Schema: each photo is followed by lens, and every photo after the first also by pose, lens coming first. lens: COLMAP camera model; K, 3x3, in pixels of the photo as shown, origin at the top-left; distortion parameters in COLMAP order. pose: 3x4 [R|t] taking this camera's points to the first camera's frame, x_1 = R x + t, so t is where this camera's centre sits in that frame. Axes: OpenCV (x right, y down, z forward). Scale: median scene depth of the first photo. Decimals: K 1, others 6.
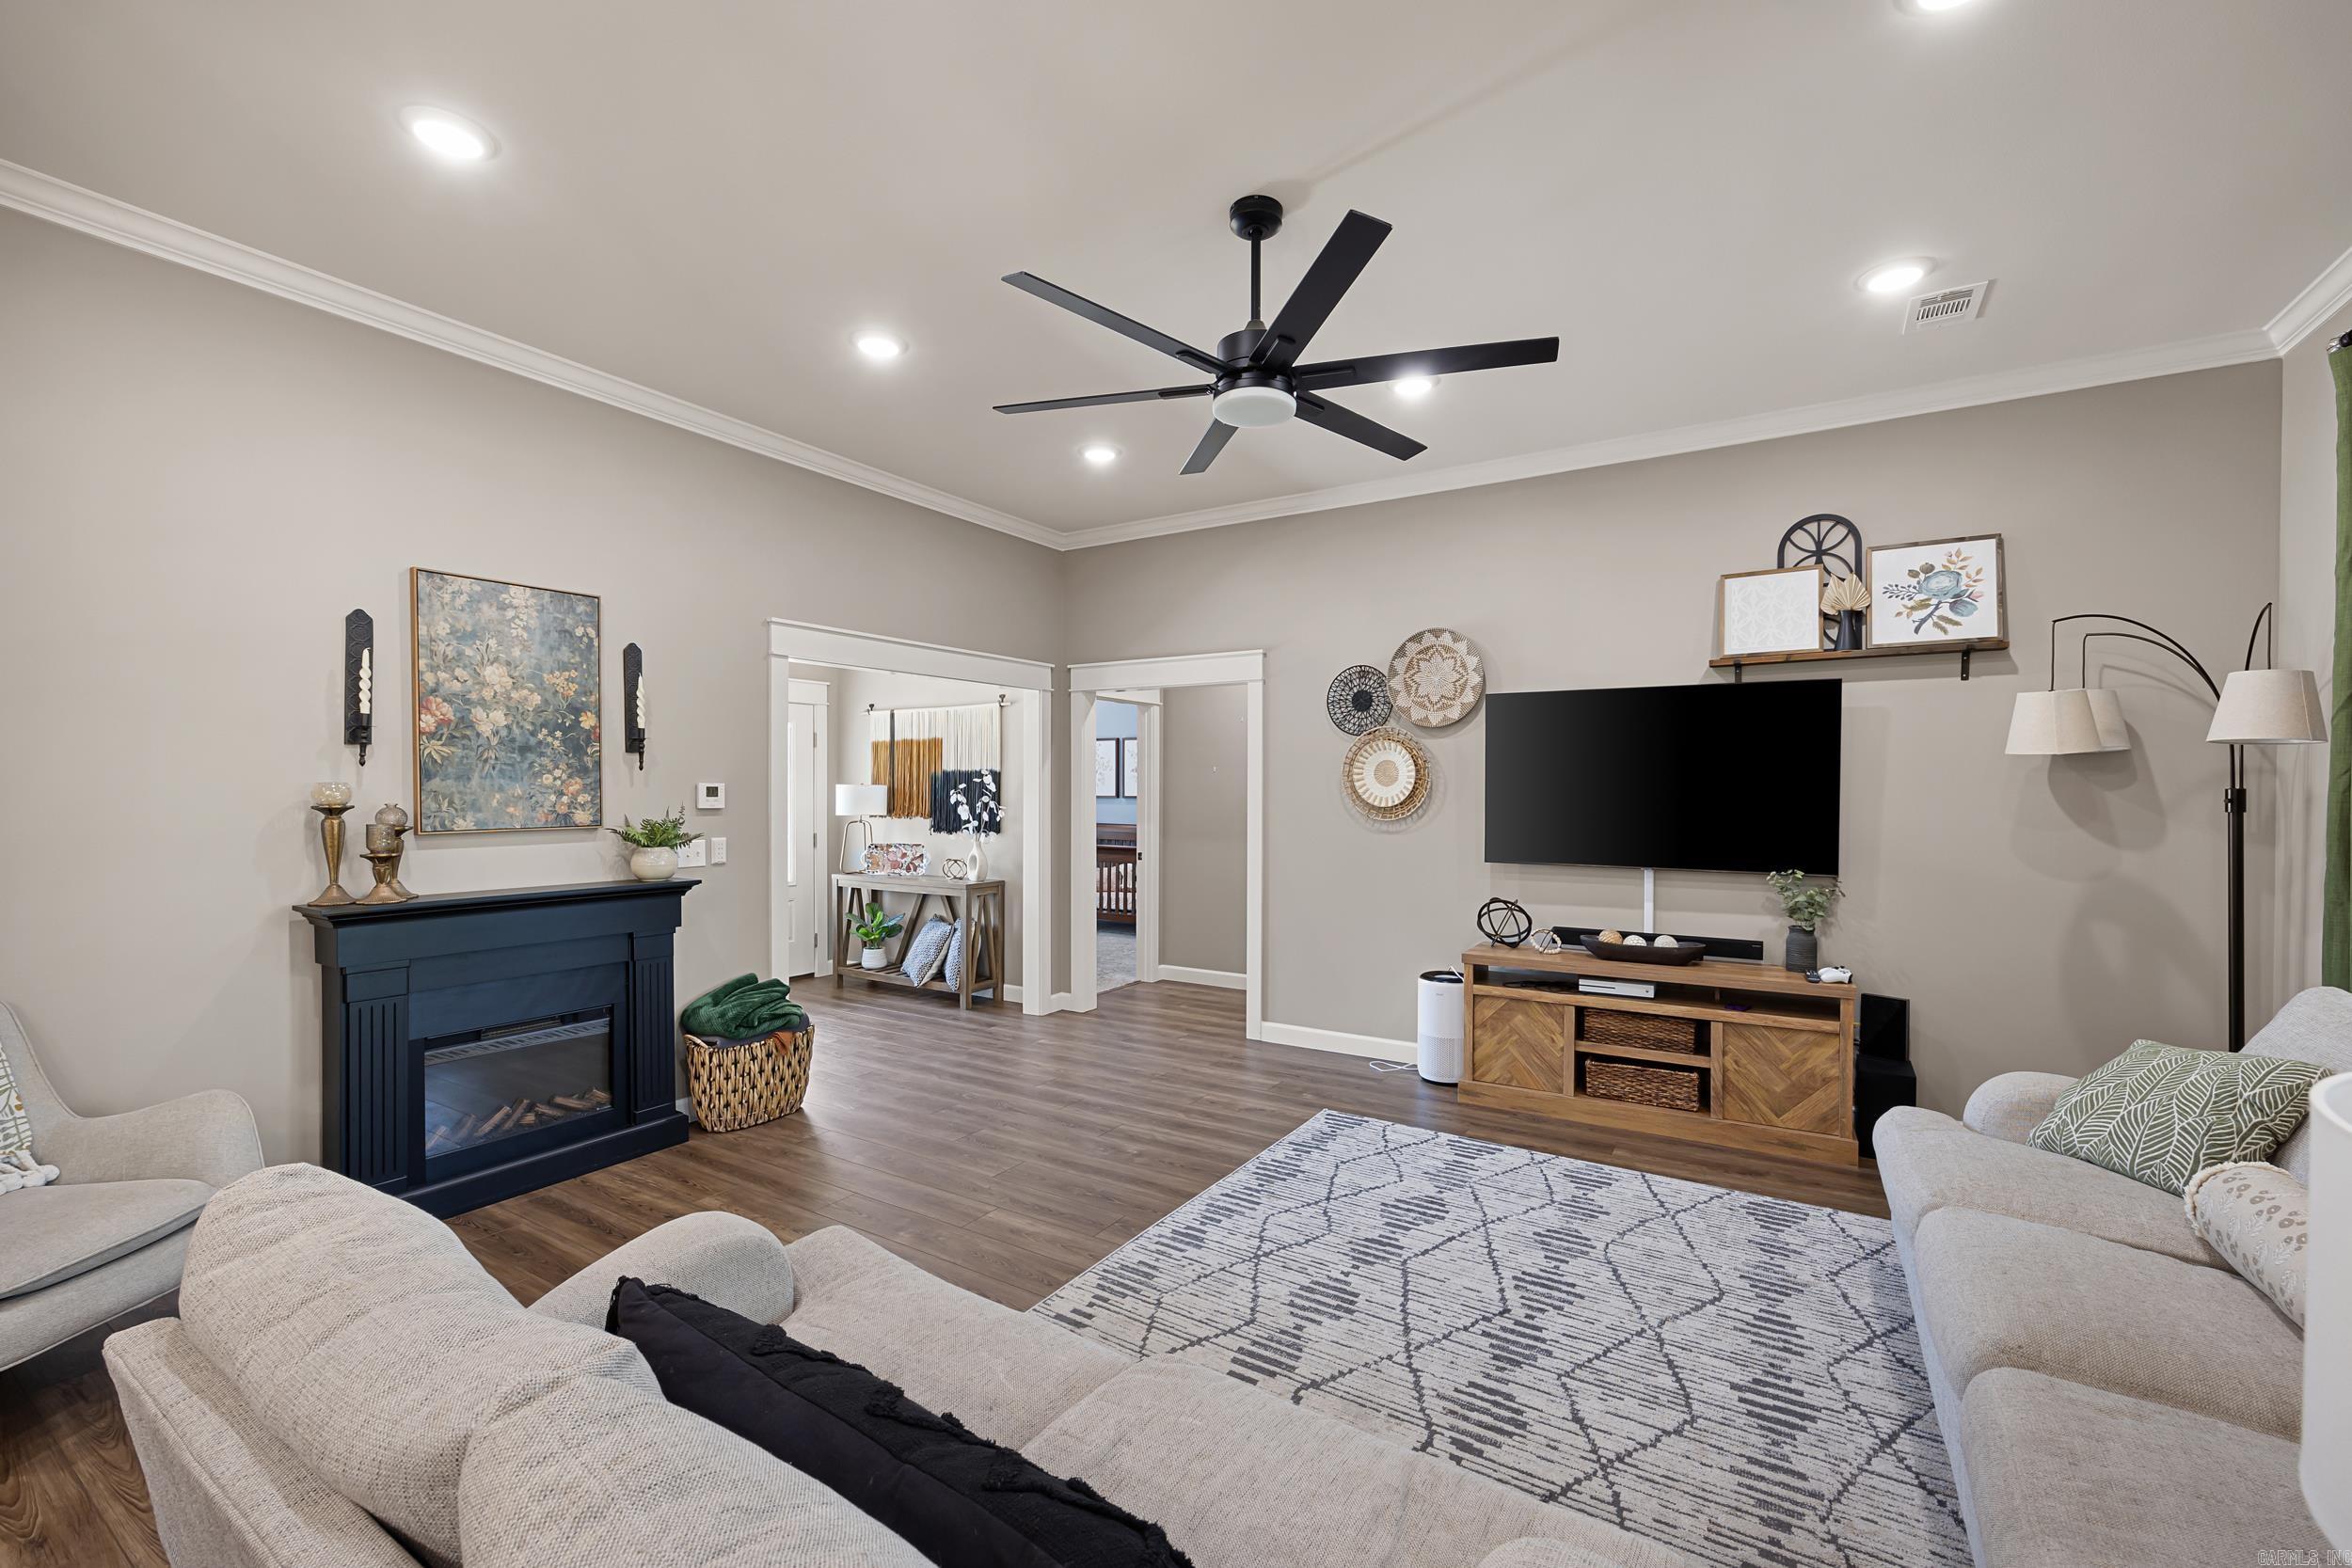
lens RADIAL K [[949.5, 0, 1202.0], [0, 949.5, 814.5], [0, 0, 1]] dist [-0.003831, 0.000375]
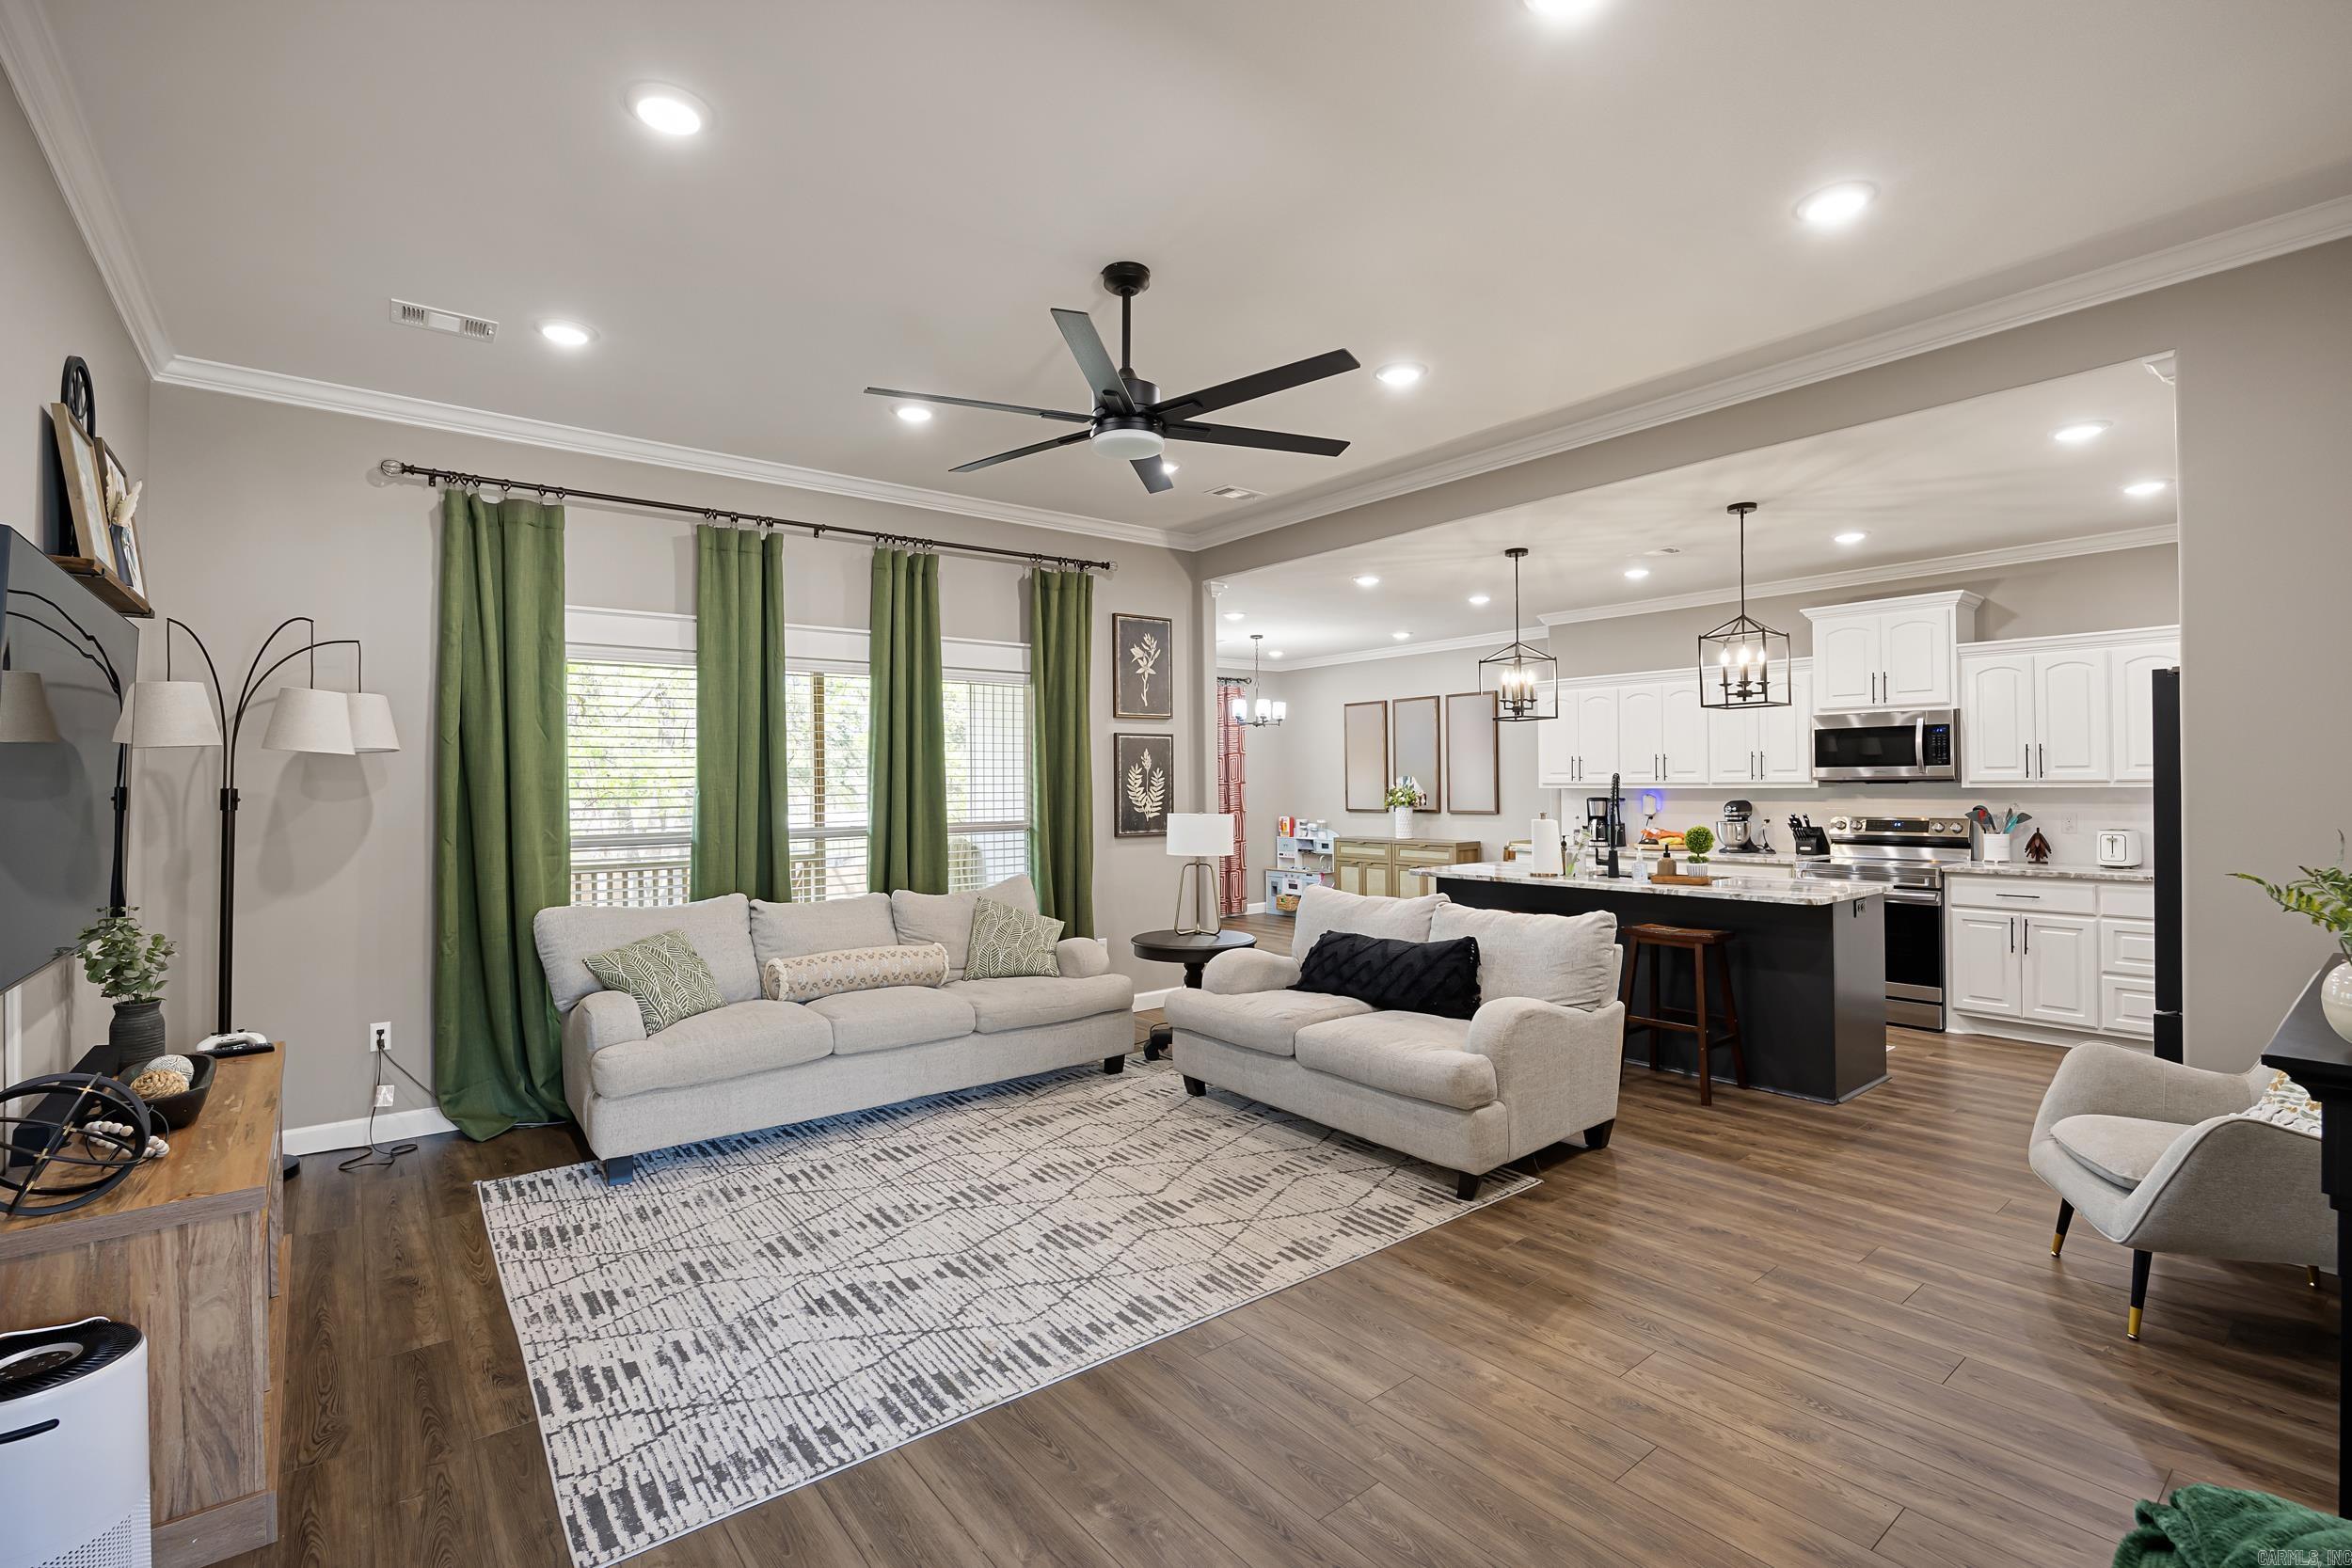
lens RADIAL K [[1058.0, 0, 1196.0], [0, 1058.0, 770.2], [0, 0, 1]] dist [-0.020304, 0.000942]
pose [[-0.940290, 0.008981, 0.340255, -0.328616], [0.014527, 0.999800, 0.013755, -0.044302], [-0.340063, 0.017877, -0.940233, 1.584792]]
